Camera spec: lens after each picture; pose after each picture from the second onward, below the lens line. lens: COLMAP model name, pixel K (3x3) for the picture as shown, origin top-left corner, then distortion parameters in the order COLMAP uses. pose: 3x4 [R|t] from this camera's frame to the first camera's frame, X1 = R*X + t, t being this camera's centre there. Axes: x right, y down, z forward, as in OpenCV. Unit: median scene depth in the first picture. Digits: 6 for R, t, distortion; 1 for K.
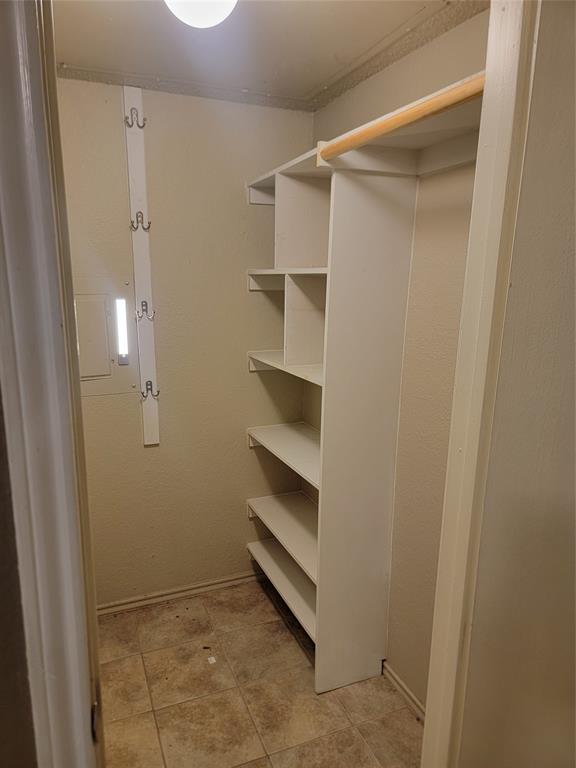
lens RADIAL K [[531.9, 0, 283.5], [0, 531.9, 386.5], [0, 0, 1]] dist [0.080397, -0.064424]
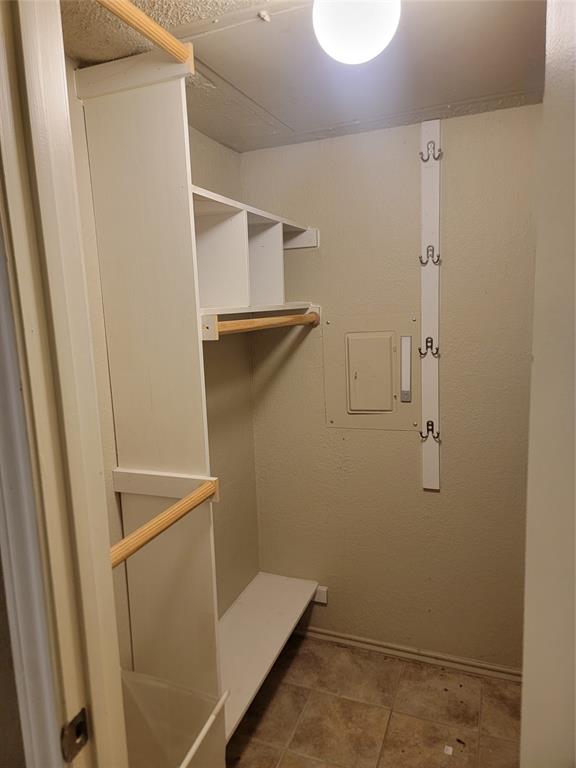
lens RADIAL K [[531.9, 0, 285.5], [0, 531.9, 380.5], [0, 0, 1]] dist [0.080397, -0.064424]
pose [[0.716417, 0.059916, -0.695095, 0.218223], [-0.097297, 0.995150, -0.014500, -0.043453], [0.690854, 0.078019, 0.718772, 0.143379]]
